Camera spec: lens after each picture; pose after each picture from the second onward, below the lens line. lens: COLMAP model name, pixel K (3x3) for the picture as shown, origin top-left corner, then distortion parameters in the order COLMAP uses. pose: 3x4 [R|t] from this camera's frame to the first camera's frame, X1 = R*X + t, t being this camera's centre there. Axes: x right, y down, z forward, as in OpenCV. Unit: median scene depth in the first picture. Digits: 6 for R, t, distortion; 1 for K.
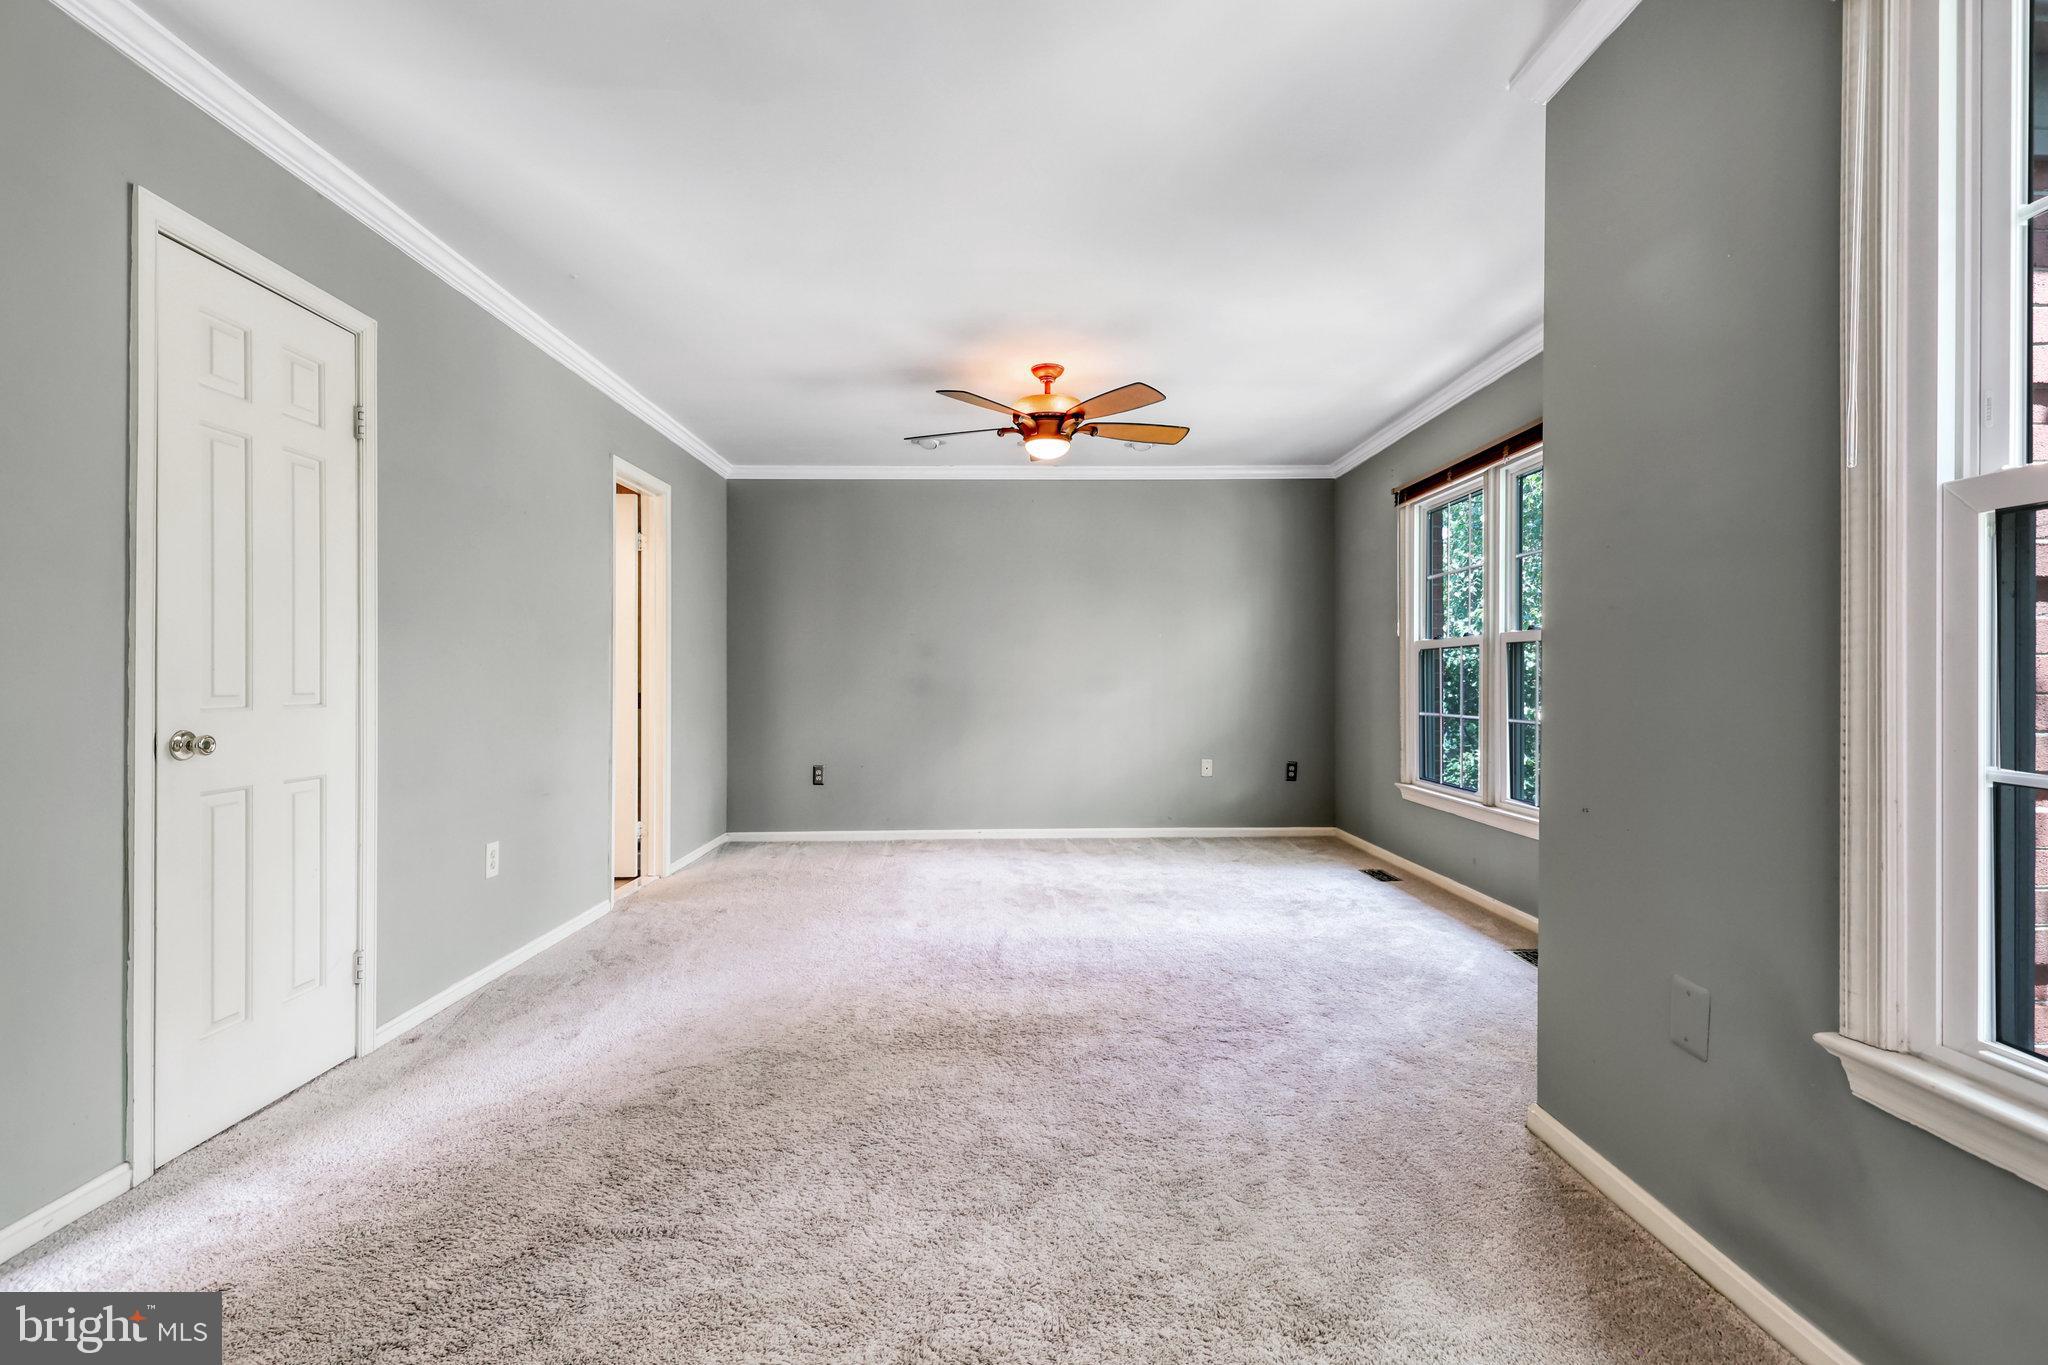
lens RADIAL K [[924.4, 0, 1023.7], [0, 924.4, 677.2], [0, 0, 1]] dist [0.000933, -0.000598]
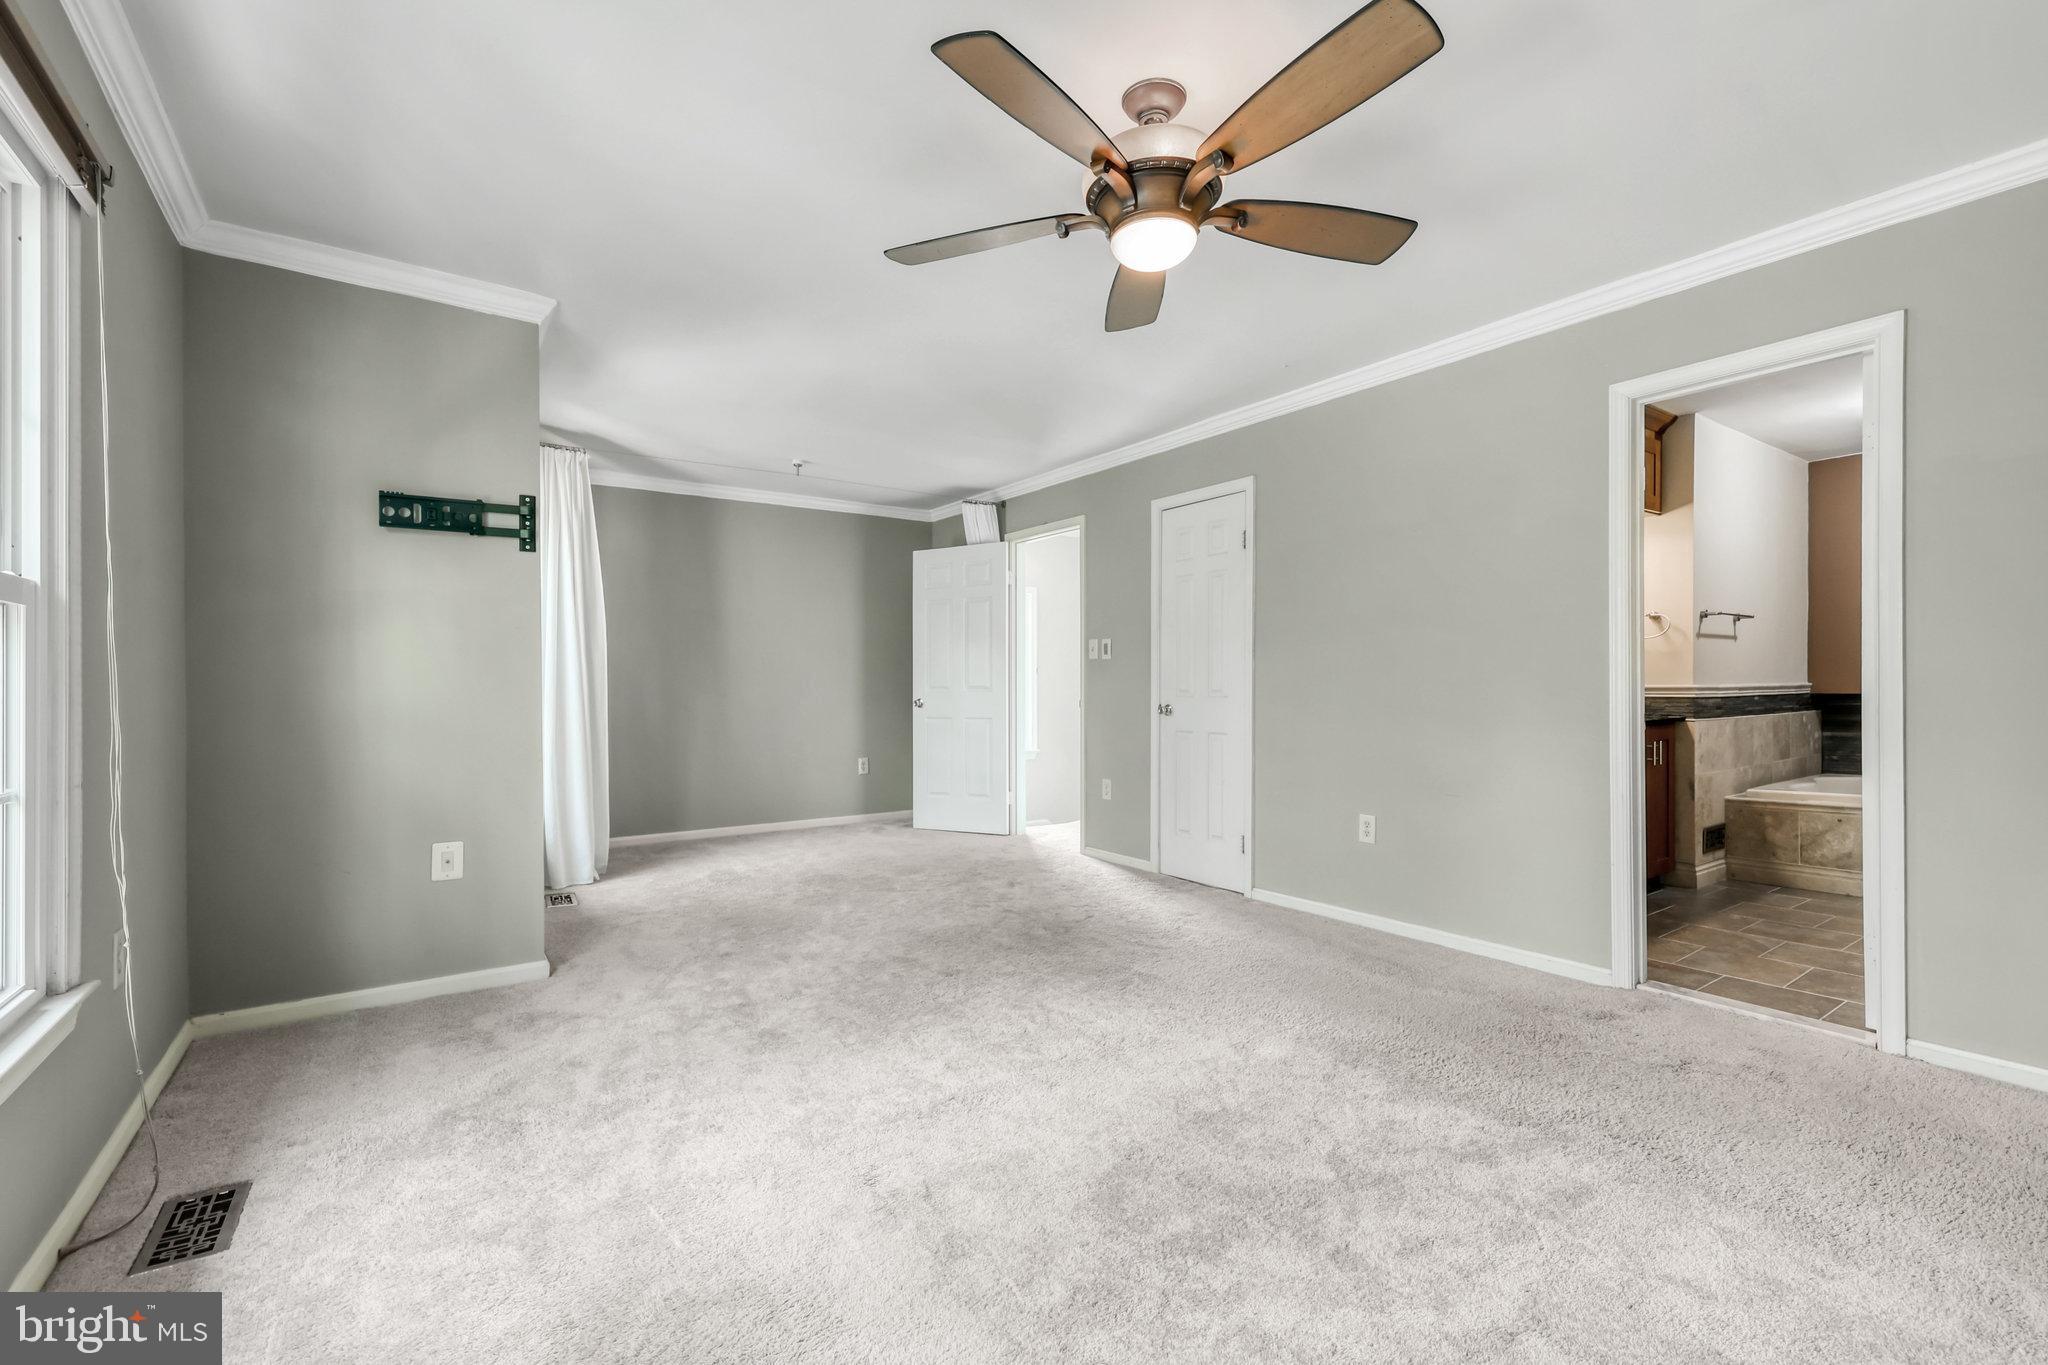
lens RADIAL K [[887.7, 0, 1025.0], [0, 887.7, 679.3], [0, 0, 1]] dist [0.001564, -0.000313]
pose [[-0.827360, 0.001070, -0.561671, 0.477514], [0.004158, 0.999982, -0.004220, -0.000222], [0.561656, -0.005827, -0.827350, 1.741789]]
